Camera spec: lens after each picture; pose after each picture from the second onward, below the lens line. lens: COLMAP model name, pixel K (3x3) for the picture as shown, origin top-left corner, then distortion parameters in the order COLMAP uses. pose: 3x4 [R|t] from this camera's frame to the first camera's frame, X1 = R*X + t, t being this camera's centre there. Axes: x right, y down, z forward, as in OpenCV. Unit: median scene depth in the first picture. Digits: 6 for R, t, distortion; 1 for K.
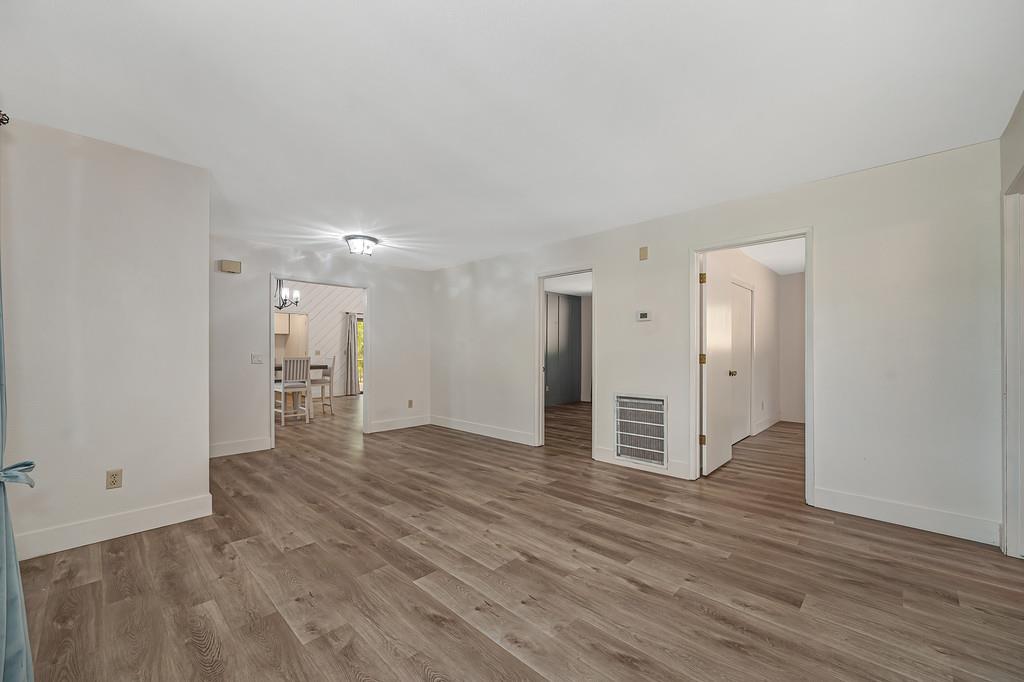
lens RADIAL K [[403.3, 0, 512.0], [0, 403.3, 341.0], [0, 0, 1]] dist [-0.003000, -0.000085]
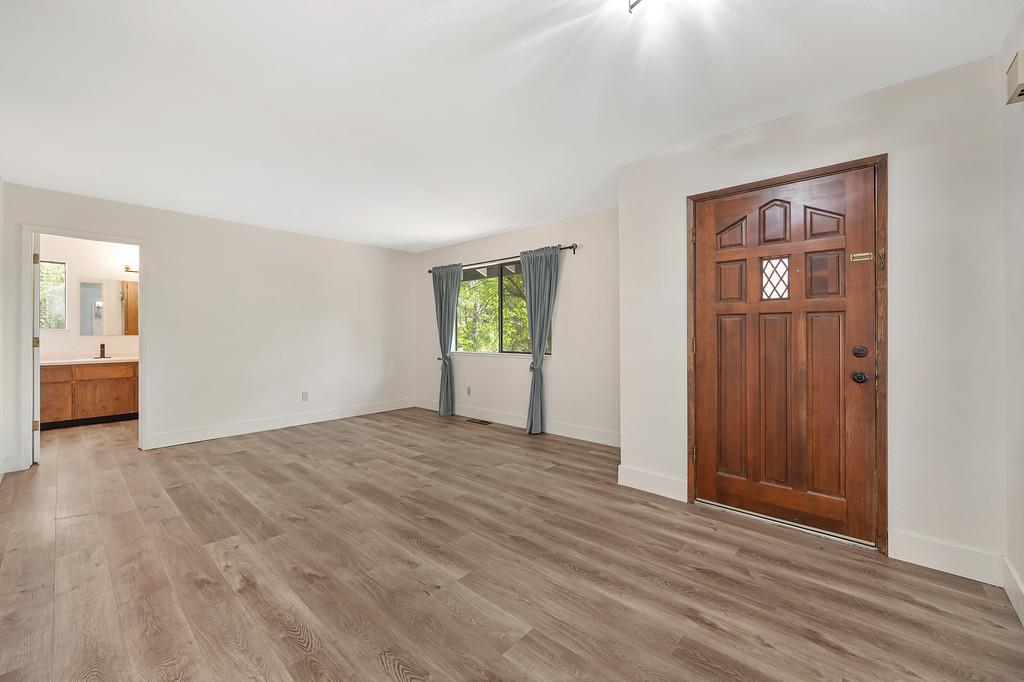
lens RADIAL K [[403.3, 0, 512.0], [0, 403.3, 341.0], [0, 0, 1]] dist [-0.003000, -0.000085]
pose [[-0.999219, 0.002881, -0.039412, -0.400719], [0.003098, 0.999980, -0.005446, 0.050109], [0.039396, -0.005563, -0.999208, 1.984645]]
